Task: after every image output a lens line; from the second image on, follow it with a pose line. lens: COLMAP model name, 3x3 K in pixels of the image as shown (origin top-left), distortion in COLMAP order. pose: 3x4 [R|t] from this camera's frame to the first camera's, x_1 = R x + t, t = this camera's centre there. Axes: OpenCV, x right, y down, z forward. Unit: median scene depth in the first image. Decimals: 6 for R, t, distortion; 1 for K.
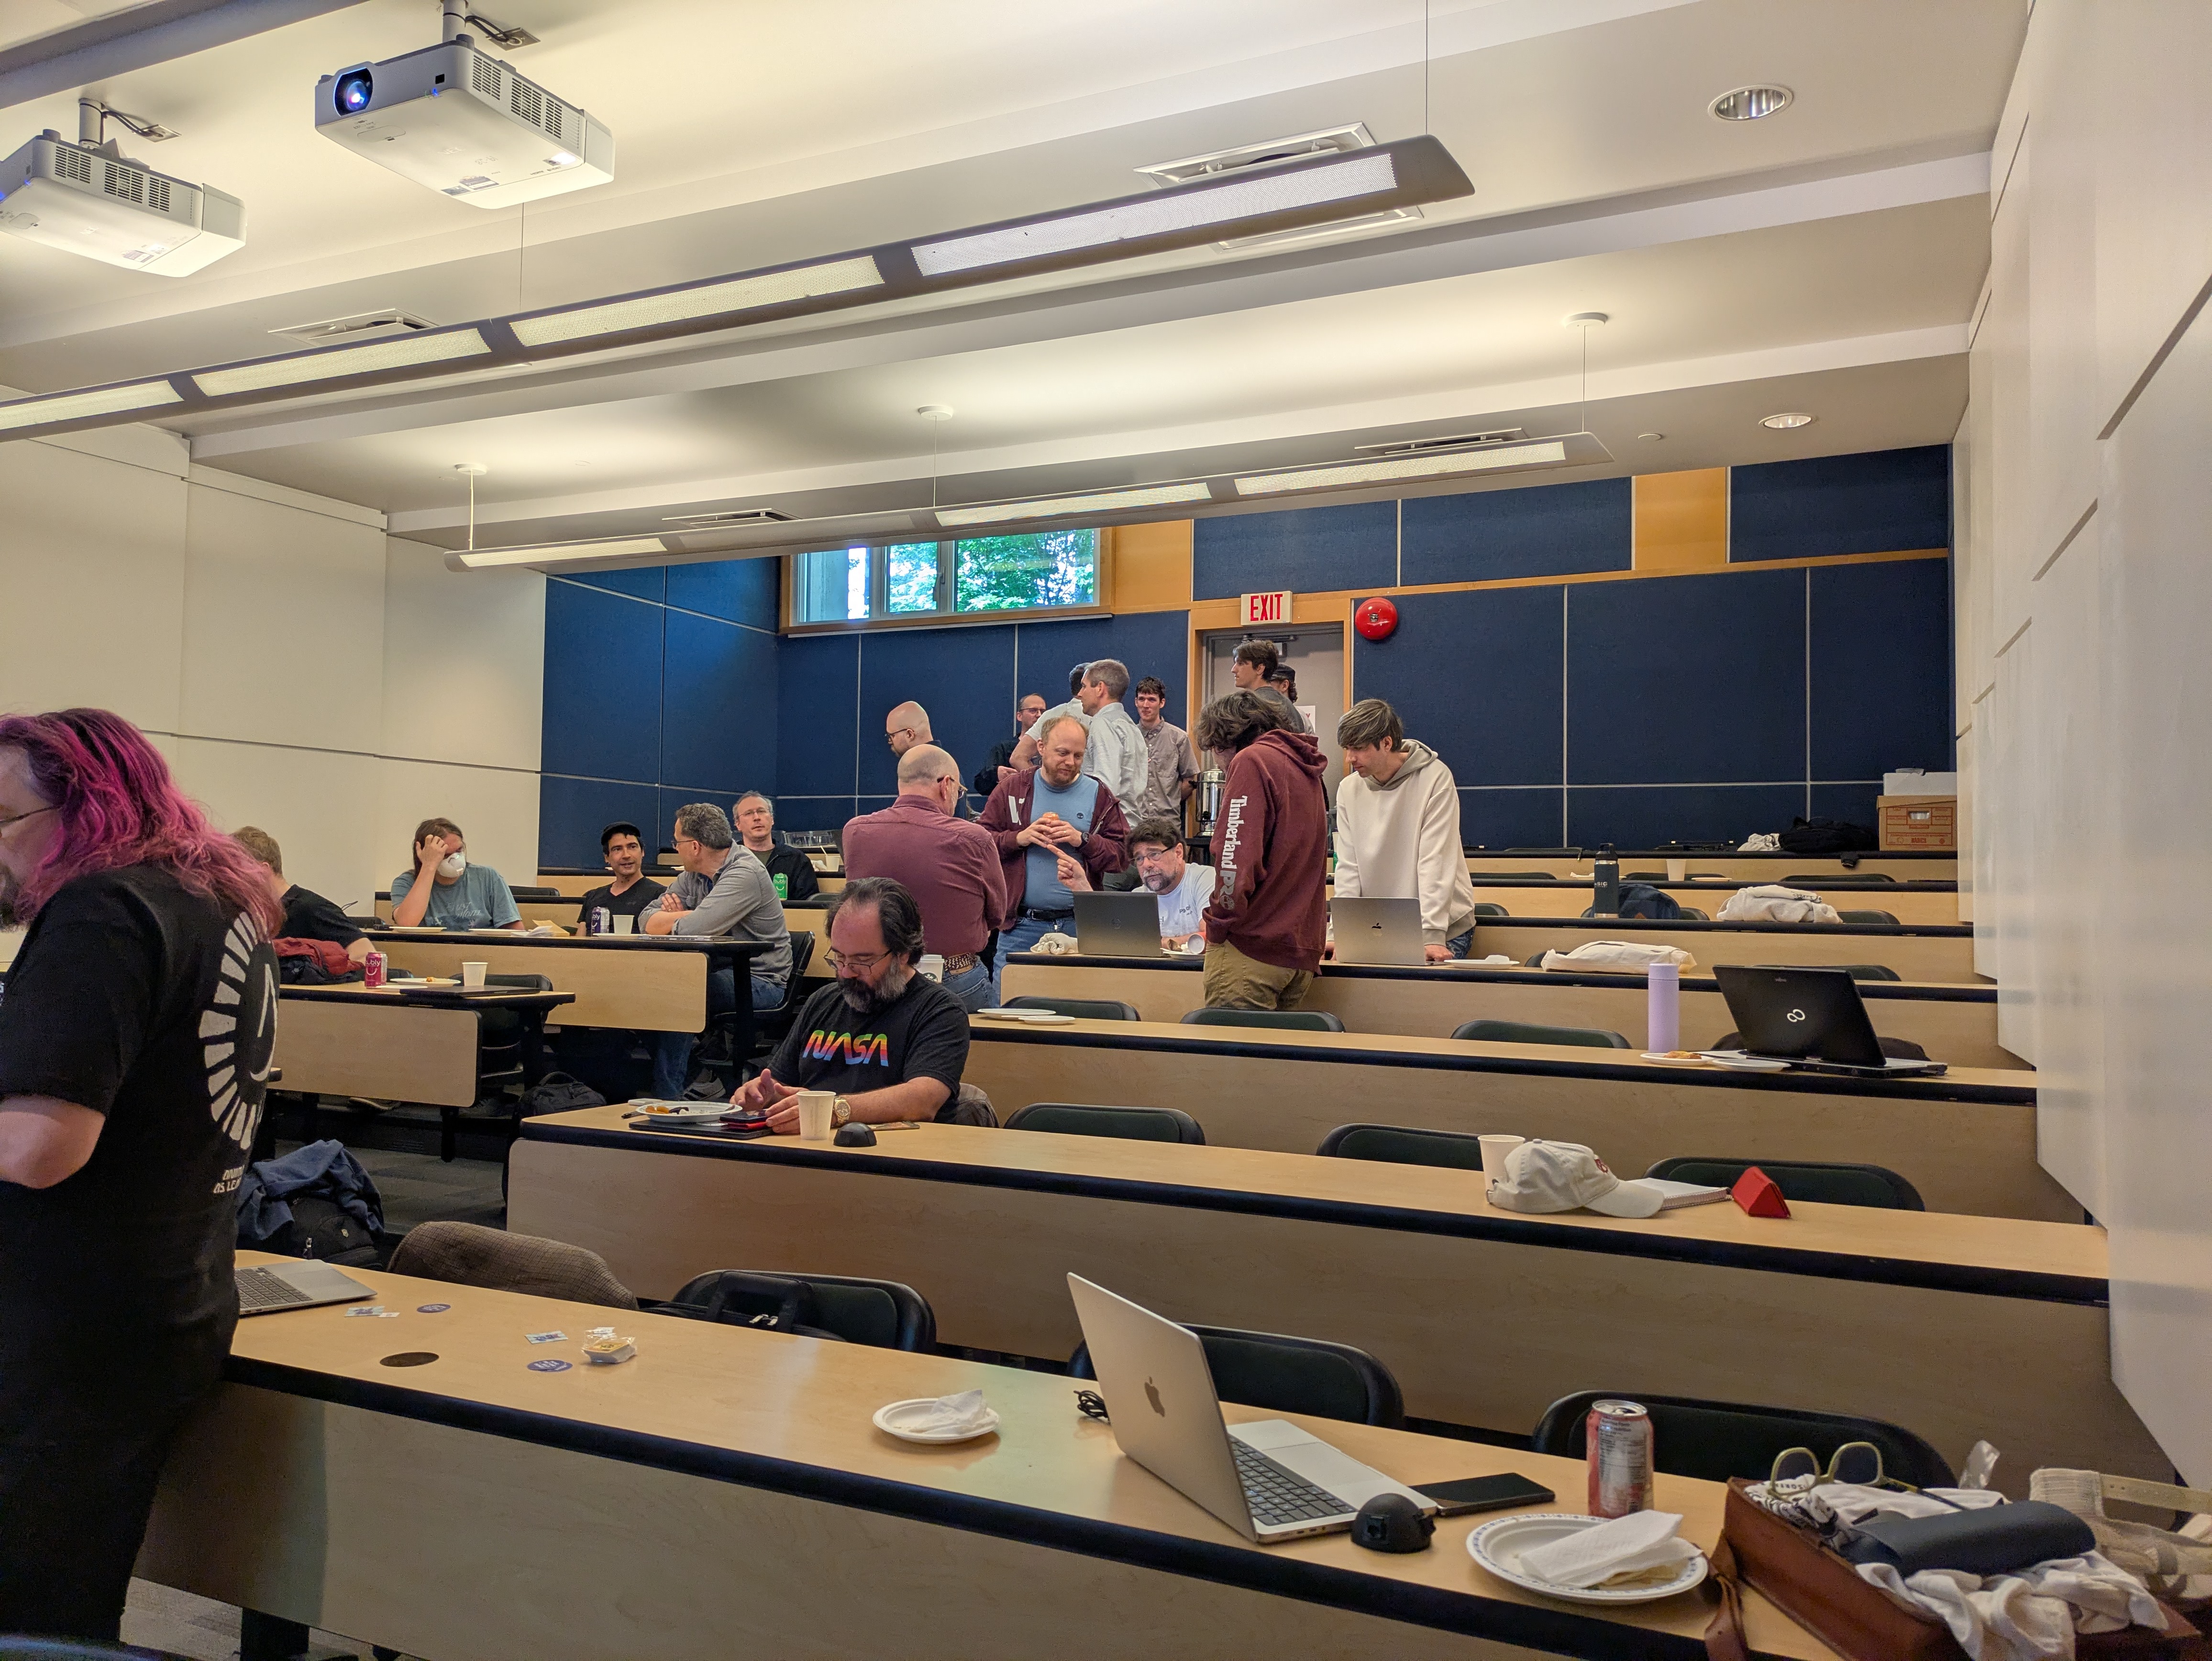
lens RADIAL K [[1637.5, 0, 1070.0], [0, 1637.5, 812.9], [0, 0, 1]] dist [0.050180, -0.047507]
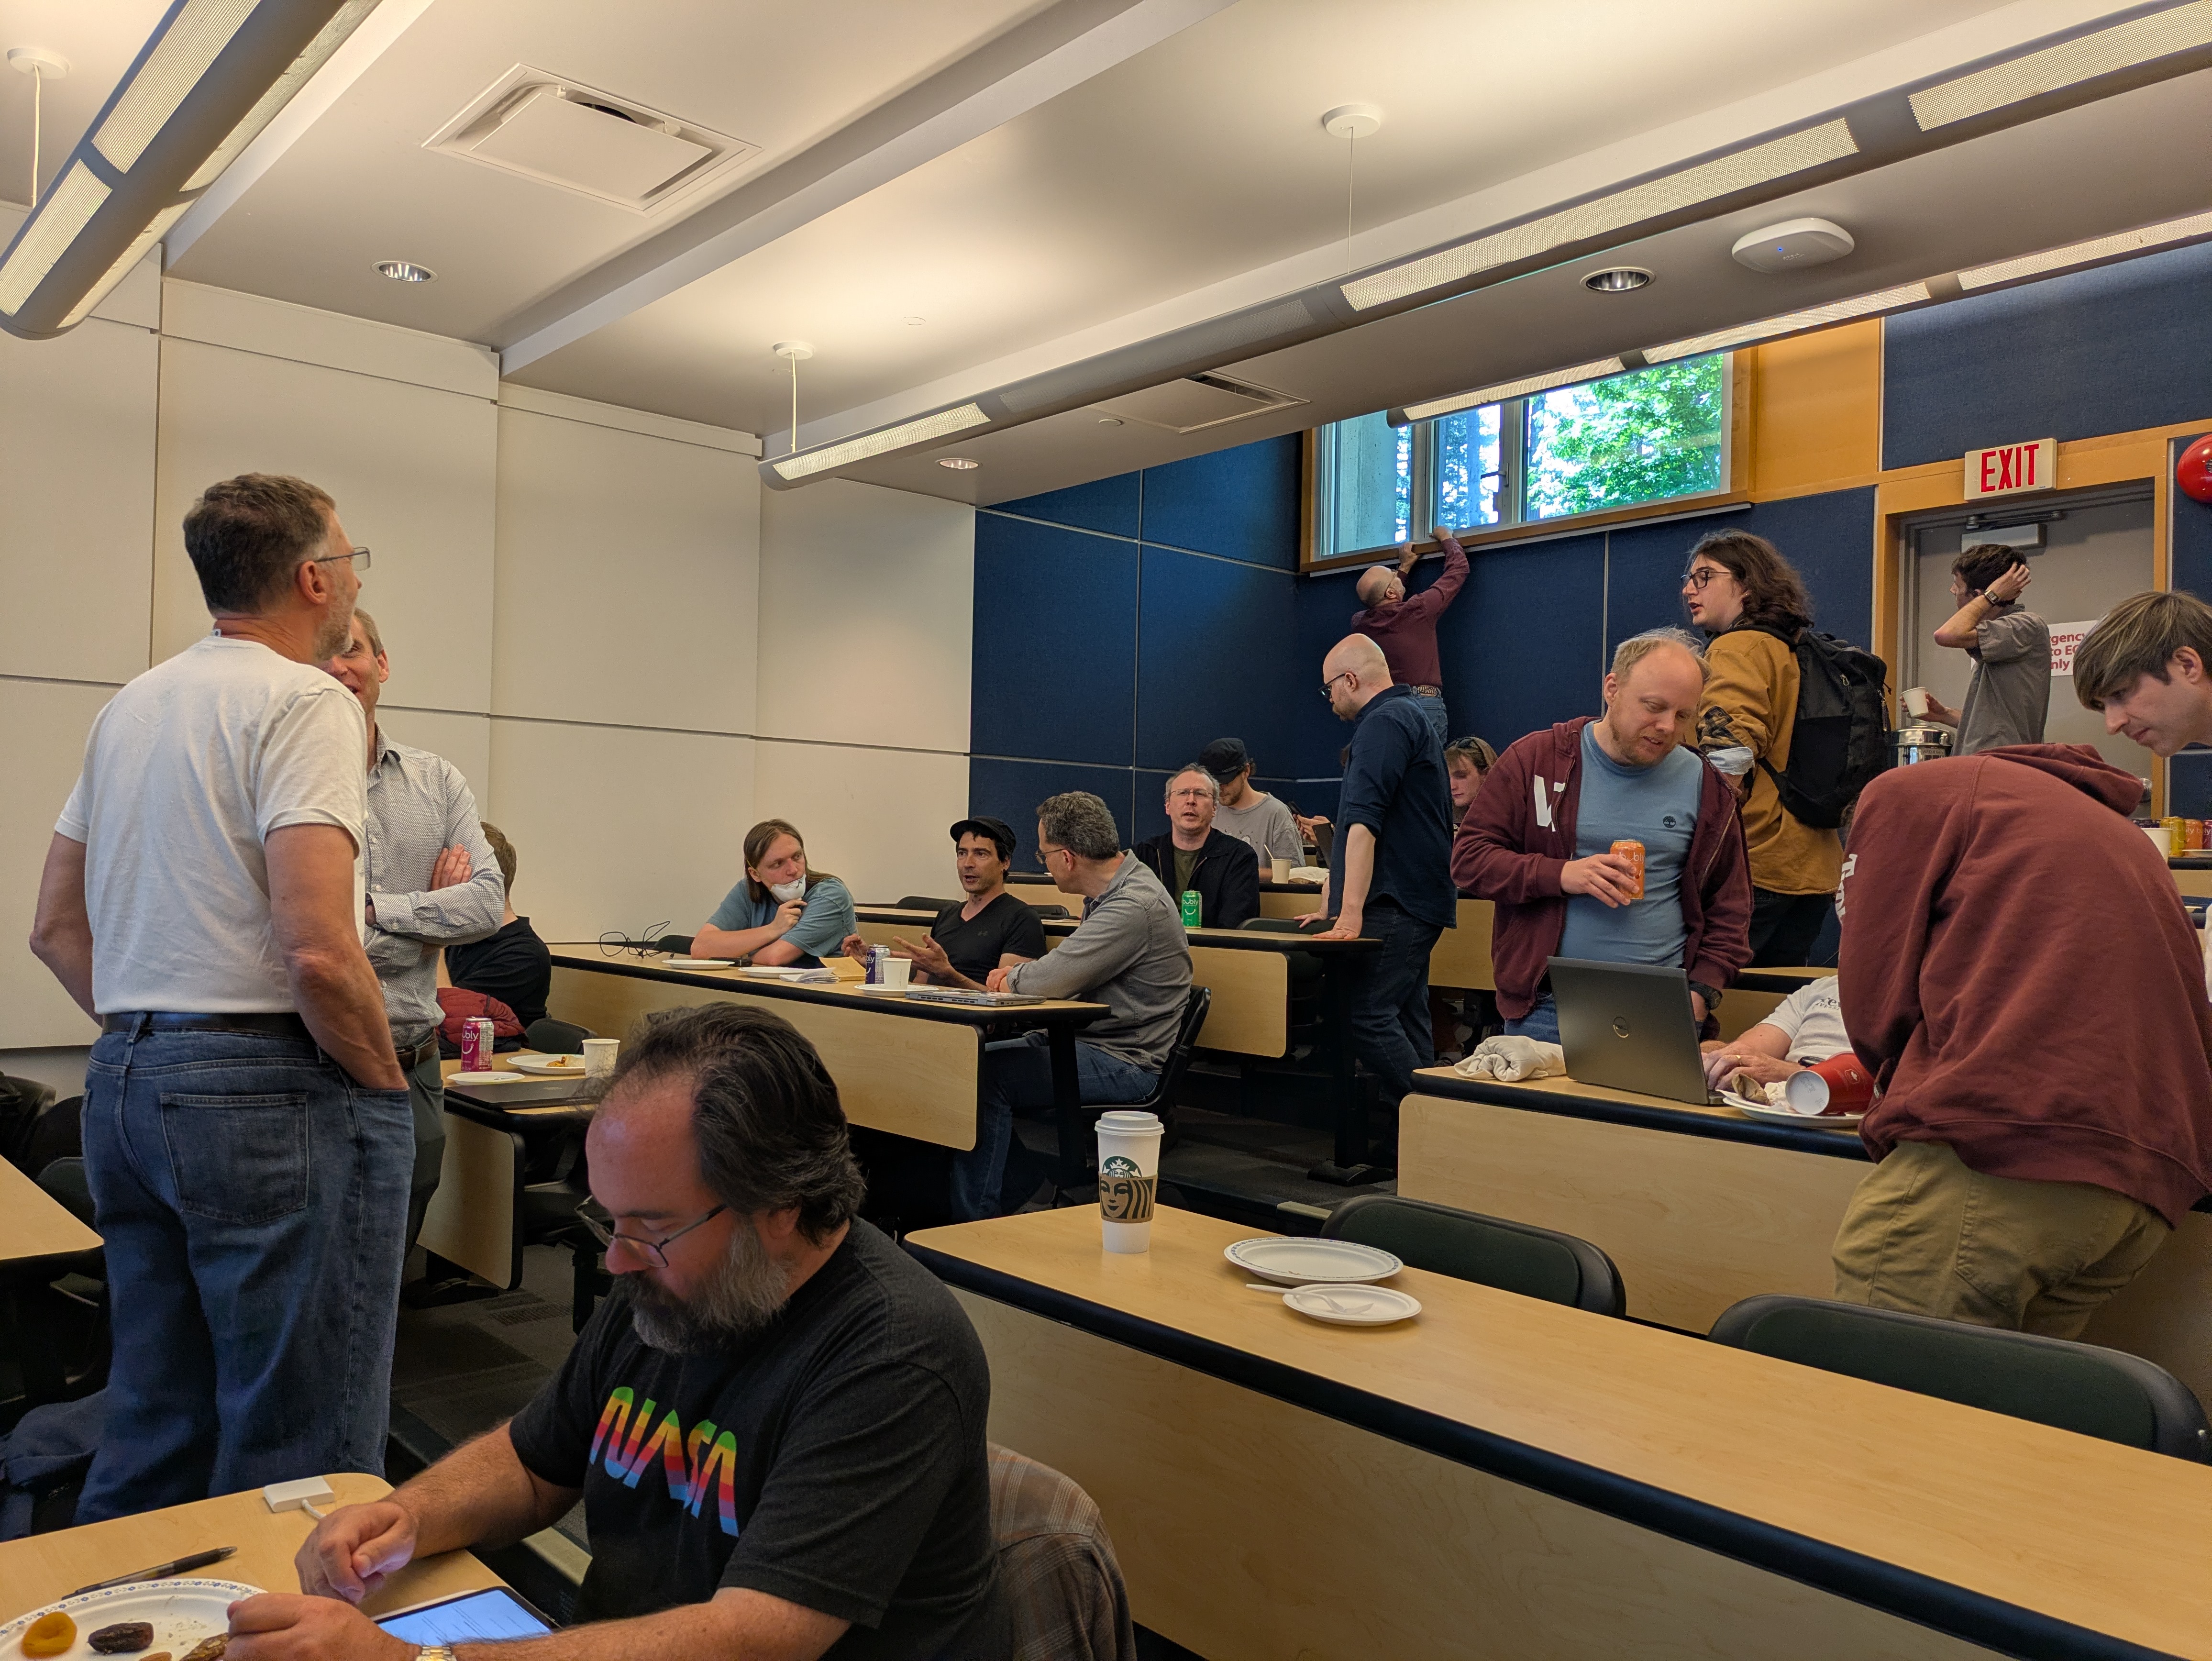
lens RADIAL K [[1637.5, 0, 1091.3], [0, 1637.5, 838.6], [0, 0, 1]] dist [0.050180, -0.047507]
pose [[0.922372, -0.001914, -0.386299, 0.064970], [0.012001, 0.999647, 0.023700, -0.002367], [0.386118, -0.026496, 0.922069, 0.441802]]
